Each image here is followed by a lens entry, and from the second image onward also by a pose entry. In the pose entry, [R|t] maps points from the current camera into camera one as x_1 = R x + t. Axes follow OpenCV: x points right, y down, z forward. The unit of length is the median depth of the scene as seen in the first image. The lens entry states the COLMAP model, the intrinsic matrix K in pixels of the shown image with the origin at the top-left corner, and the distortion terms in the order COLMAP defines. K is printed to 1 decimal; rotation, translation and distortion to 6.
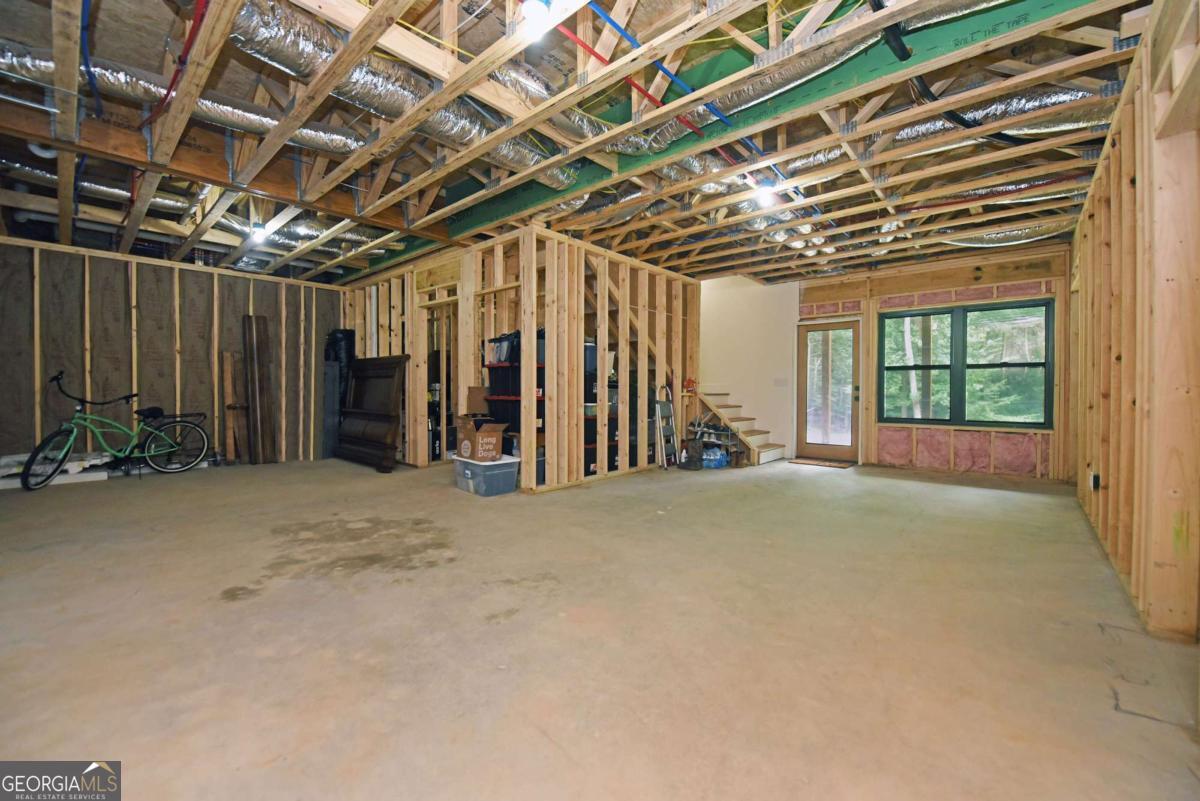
lens RADIAL K [[479.3, 0, 601.3], [0, 479.3, 395.6], [0, 0, 1]] dist [-0.018888, -0.000479]
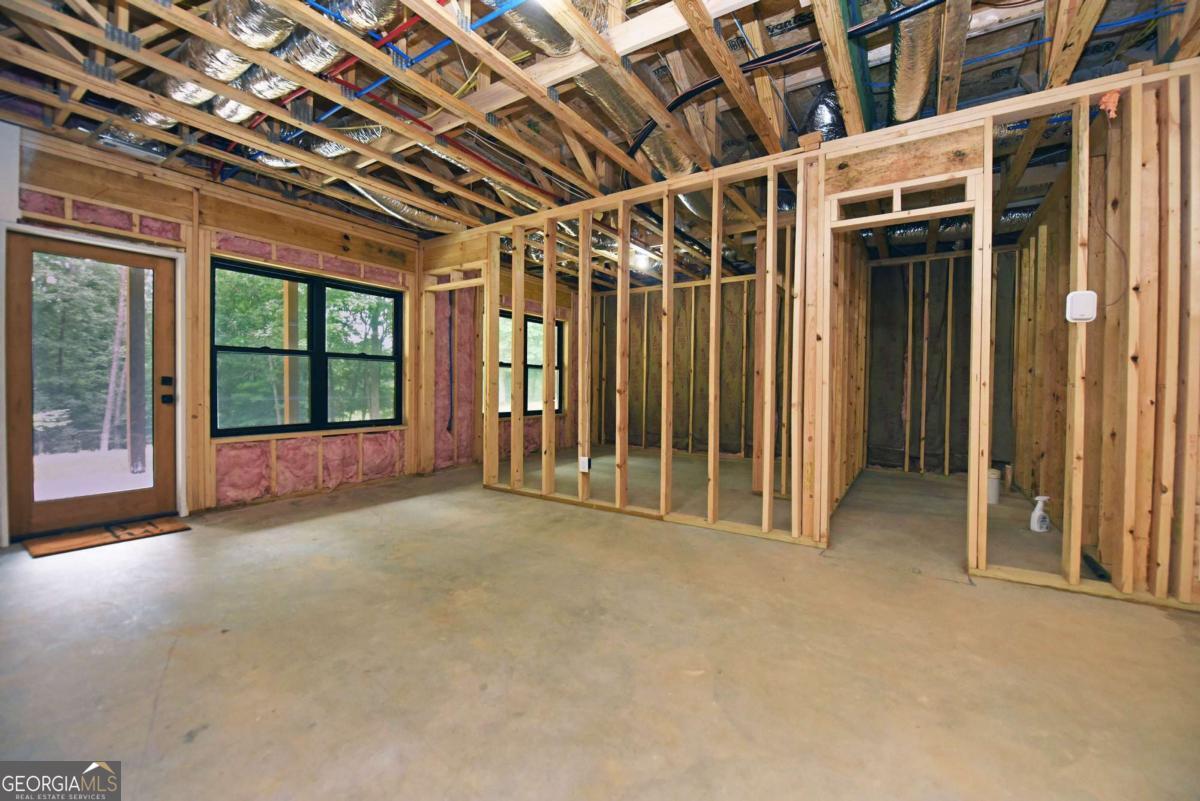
lens RADIAL K [[479.3, 0, 603.1], [0, 479.3, 397.0], [0, 0, 1]] dist [-0.018888, -0.000479]
pose [[-0.144593, -0.024141, 0.989197, -0.086735], [0.004707, 0.999674, 0.025084, -0.008840], [-0.989480, 0.008283, -0.144432, 0.650407]]
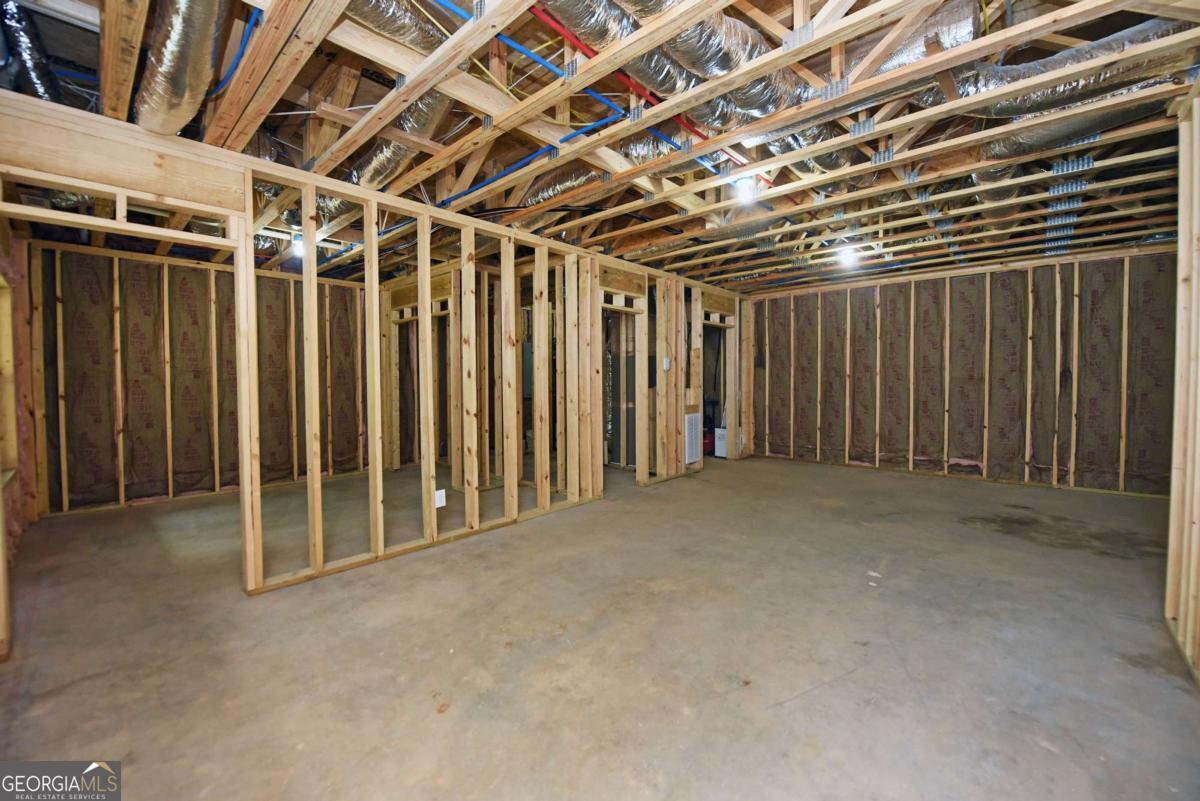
lens RADIAL K [[479.3, 0, 603.4], [0, 479.3, 395.9], [0, 0, 1]] dist [-0.018888, -0.000479]
pose [[-0.999971, 0.004798, 0.005940, 0.425500], [0.005053, 0.999034, 0.043646, -0.059823], [-0.005725, 0.043674, -0.999029, 1.254837]]
